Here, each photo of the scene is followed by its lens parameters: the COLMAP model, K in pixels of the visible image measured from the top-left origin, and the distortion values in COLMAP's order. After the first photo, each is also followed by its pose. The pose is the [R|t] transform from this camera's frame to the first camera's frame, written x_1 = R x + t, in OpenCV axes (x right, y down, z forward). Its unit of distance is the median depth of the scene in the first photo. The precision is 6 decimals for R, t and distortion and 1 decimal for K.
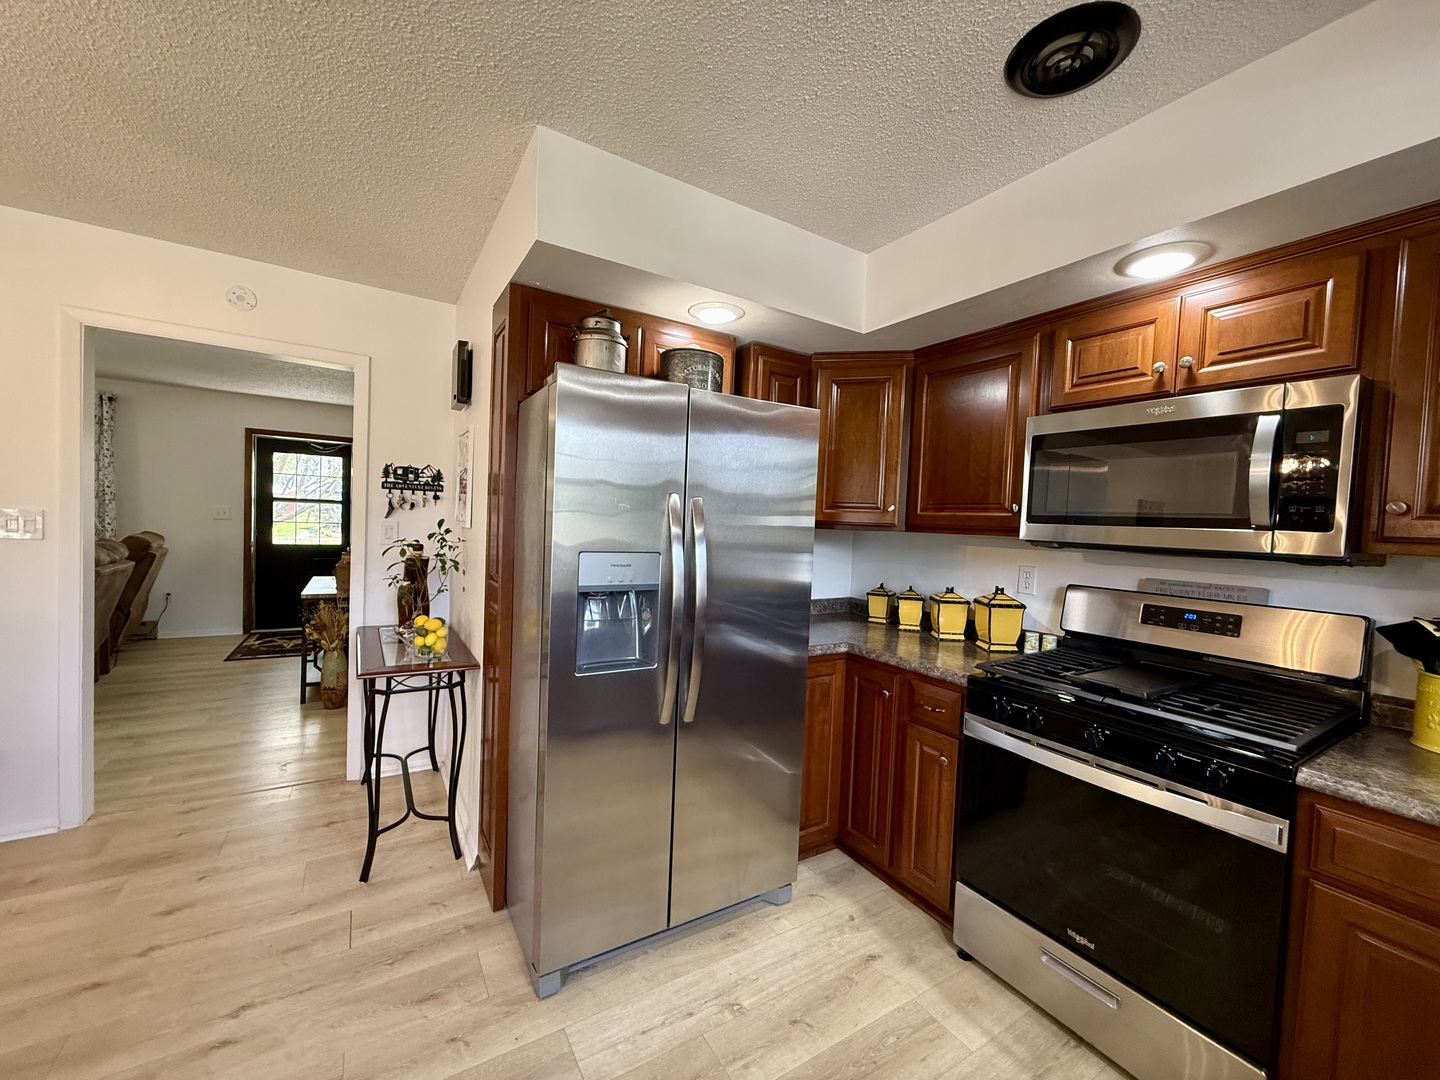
lens RADIAL K [[571.8, 0, 716.8], [0, 571.8, 542.0], [0, 0, 1]] dist [0.001749, -0.000701]
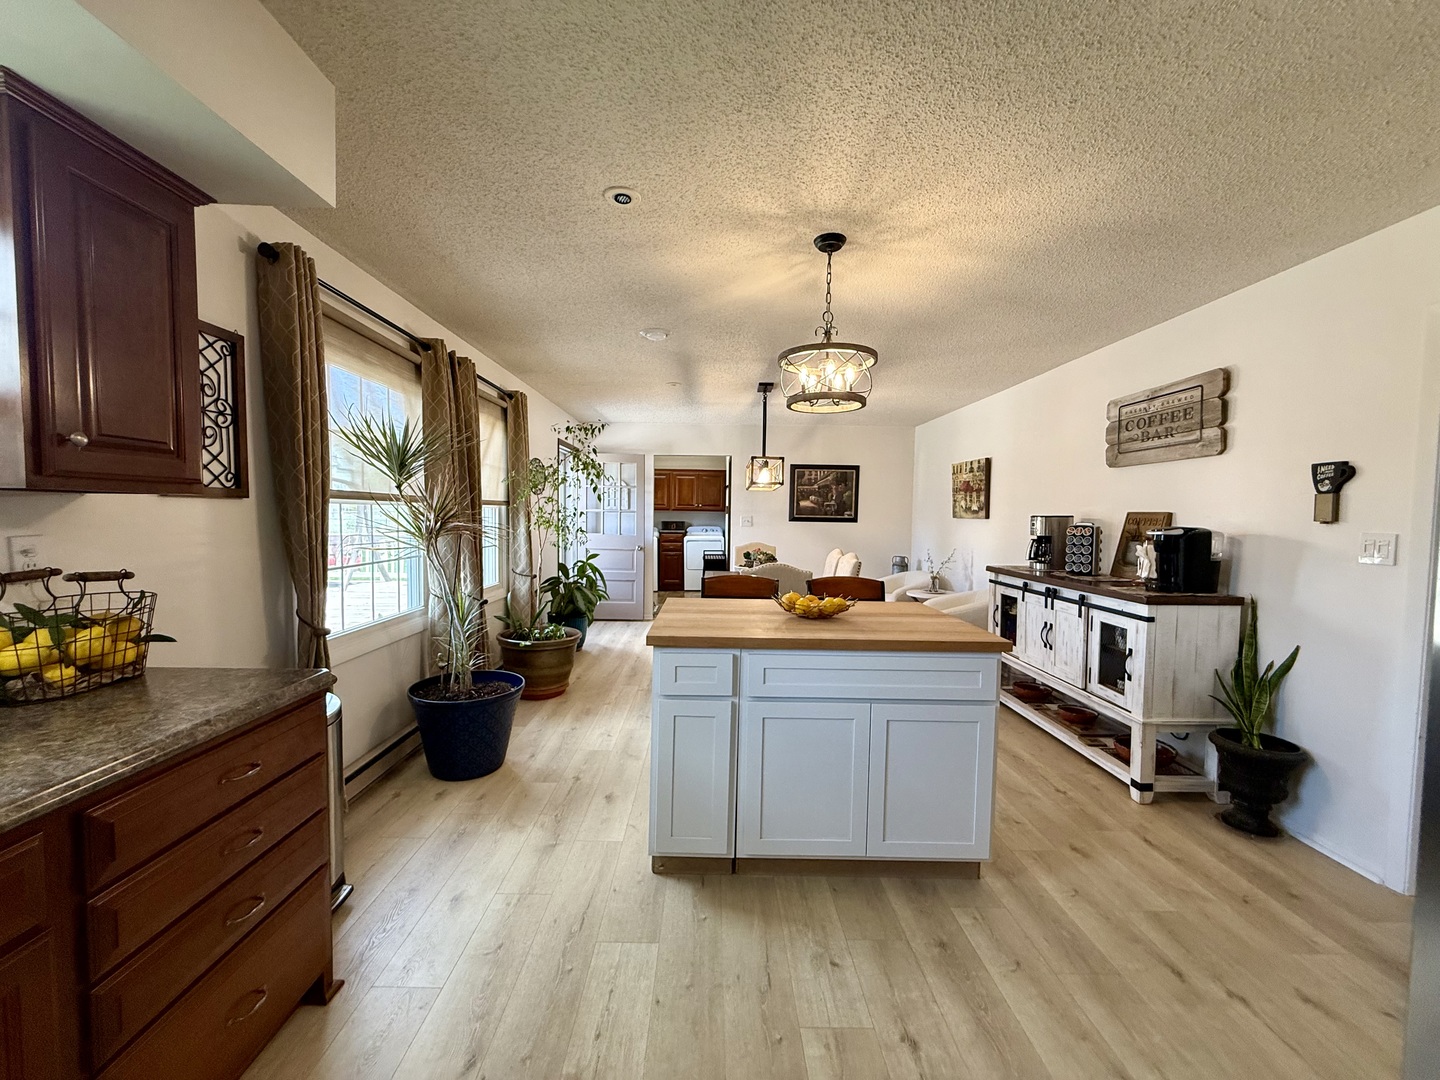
lens RADIAL K [[571.8, 0, 717.8], [0, 571.8, 543.2], [0, 0, 1]] dist [0.001749, -0.000701]
pose [[-0.517124, -0.003535, -0.855903, 0.227528], [-0.065453, 0.997227, 0.035427, -0.002570], [0.853404, 0.074341, -0.515921, 0.645170]]
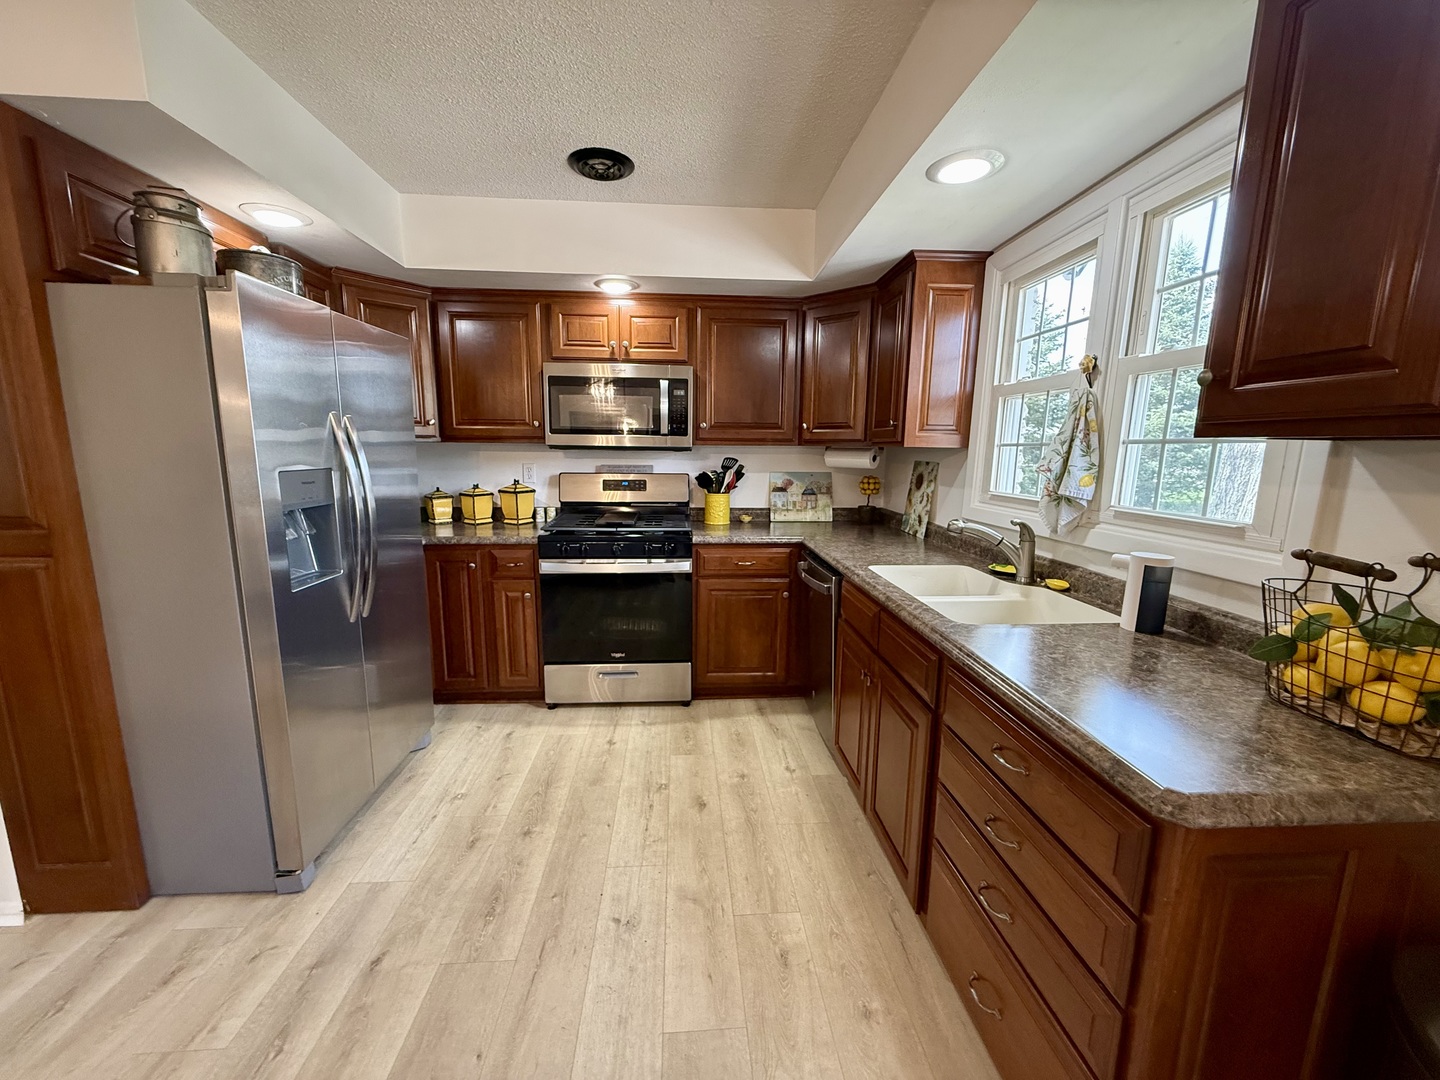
lens RADIAL K [[571.8, 0, 716.4], [0, 571.8, 543.0], [0, 0, 1]] dist [0.001749, -0.000701]
pose [[0.468397, -0.183881, 0.864171, -0.646894], [0.040829, 0.981563, 0.186730, -0.014463], [-0.882574, -0.052180, 0.467268, -0.134811]]
